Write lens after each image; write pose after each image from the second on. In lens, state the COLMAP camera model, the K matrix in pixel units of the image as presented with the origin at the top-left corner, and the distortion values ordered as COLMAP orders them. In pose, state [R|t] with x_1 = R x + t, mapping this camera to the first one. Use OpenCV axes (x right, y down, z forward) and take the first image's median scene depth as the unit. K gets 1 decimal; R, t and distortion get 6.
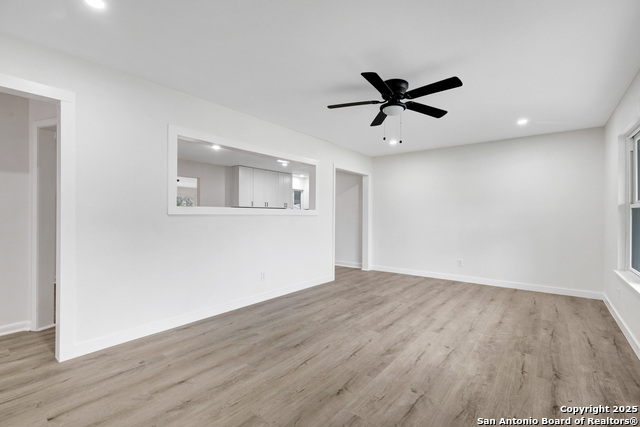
lens RADIAL K [[290.8, 0, 318.3], [0, 290.8, 214.2], [0, 0, 1]] dist [-0.002146, -0.000070]
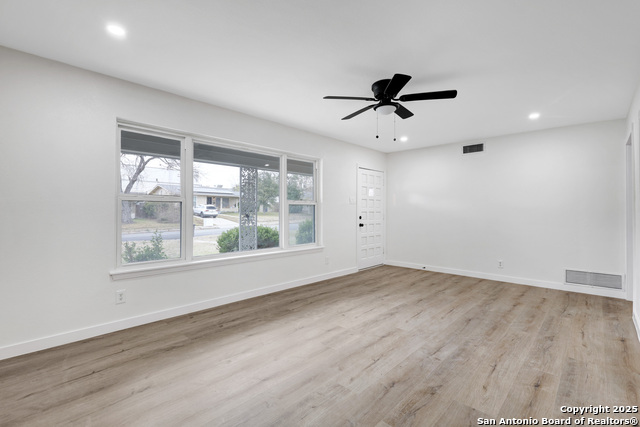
lens RADIAL K [[290.8, 0, 320.0], [0, 290.8, 211.7], [0, 0, 1]] dist [-0.002146, -0.000070]
pose [[-0.996282, -0.009955, 0.085578, 0.388238], [-0.009954, 0.999950, 0.000444, 0.013103], [-0.085579, -0.000410, -0.996331, 1.980672]]
